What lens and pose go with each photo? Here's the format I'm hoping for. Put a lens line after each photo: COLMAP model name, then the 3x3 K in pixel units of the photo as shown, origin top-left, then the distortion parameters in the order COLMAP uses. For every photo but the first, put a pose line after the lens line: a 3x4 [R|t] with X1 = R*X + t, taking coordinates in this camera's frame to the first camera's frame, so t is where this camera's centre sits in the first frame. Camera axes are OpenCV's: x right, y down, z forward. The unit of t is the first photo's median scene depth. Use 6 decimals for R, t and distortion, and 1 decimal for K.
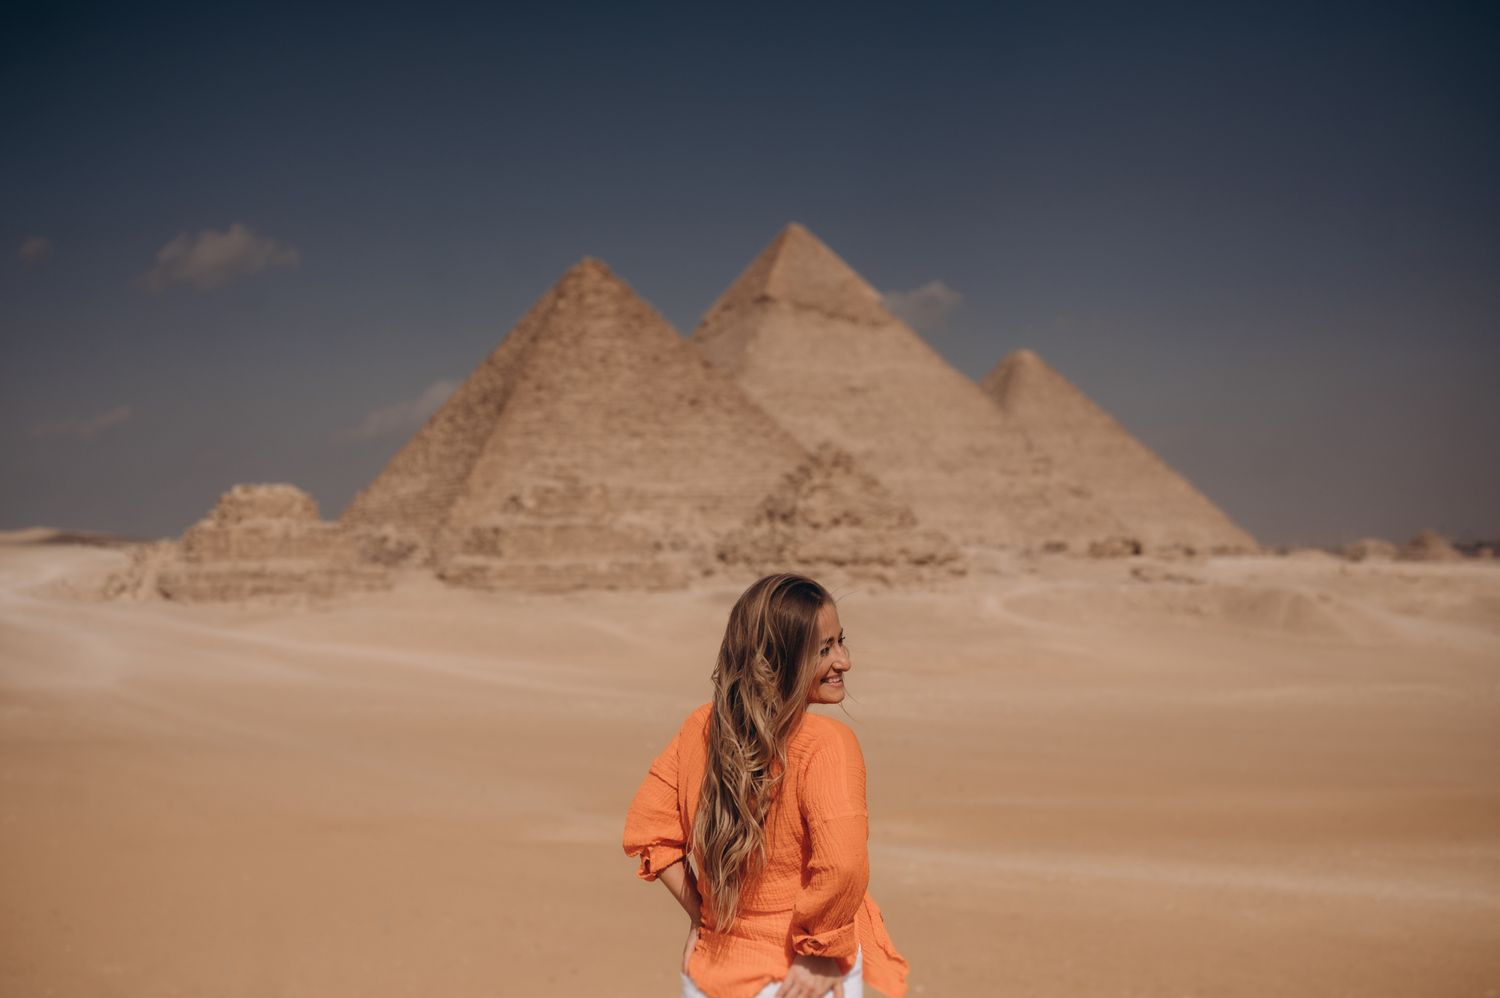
lens RADIAL K [[2207.4, 0, 752.5], [0, 2207.4, 503.5], [0, 0, 1]] dist [-0.007827, 0.000000]
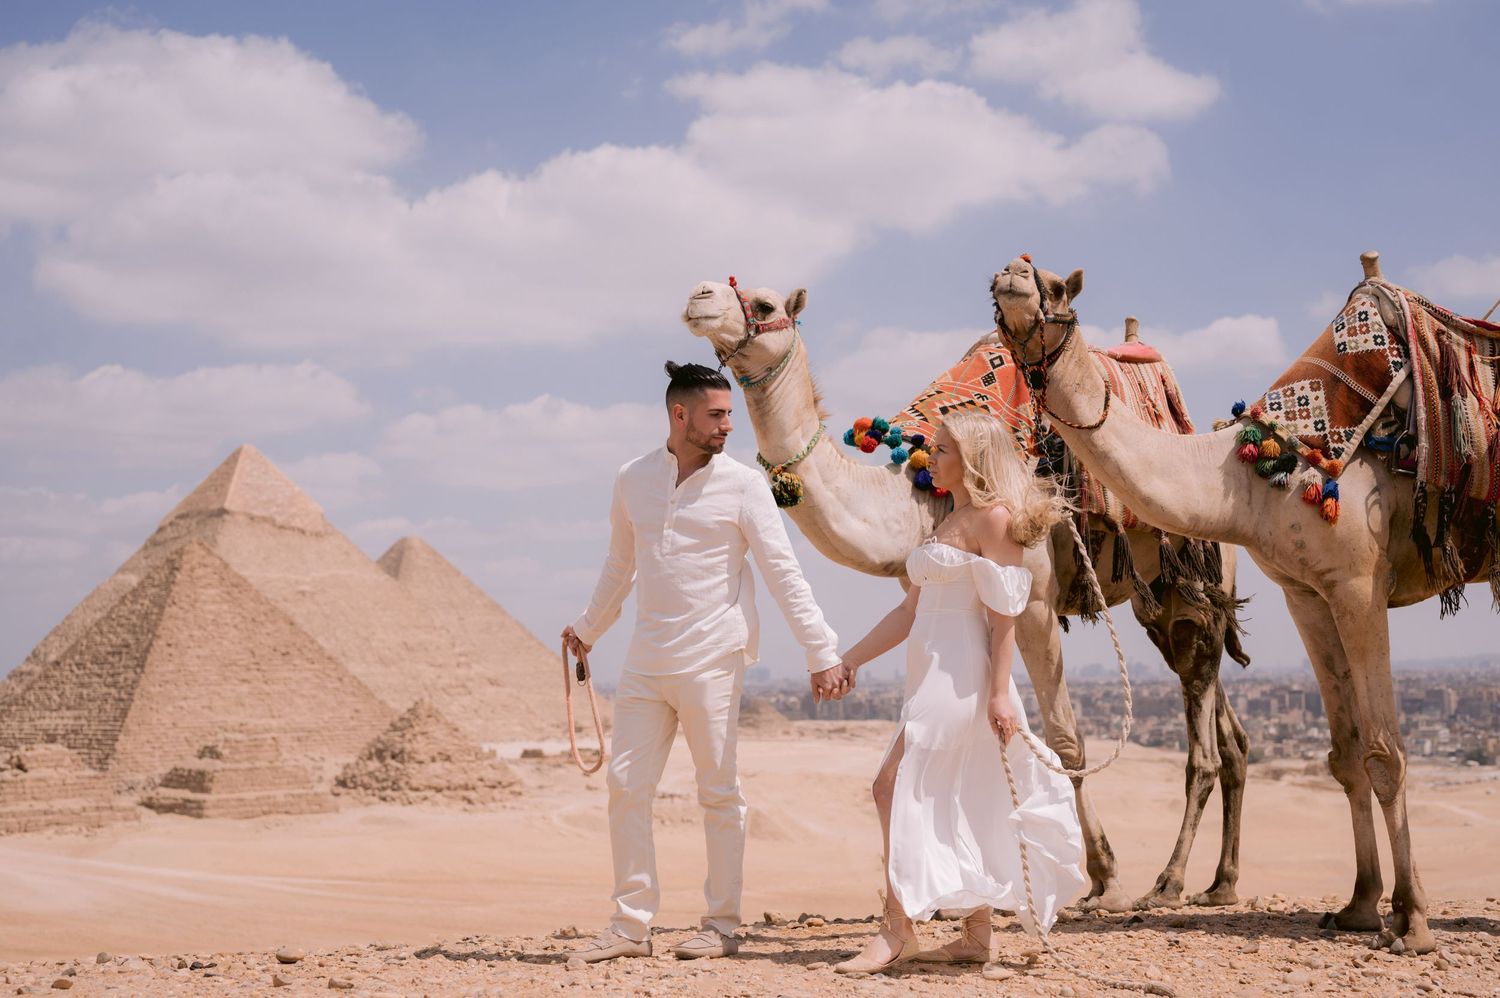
lens RADIAL K [[2207.4, 0, 749.9], [0, 2207.4, 497.2], [0, 0, 1]] dist [-0.007827, 0.000000]
pose [[0.952510, 0.024385, 0.303531, -0.198588], [-0.004855, 0.997878, -0.064931, -0.067110], [-0.304470, 0.060374, 0.950607, -0.404536]]
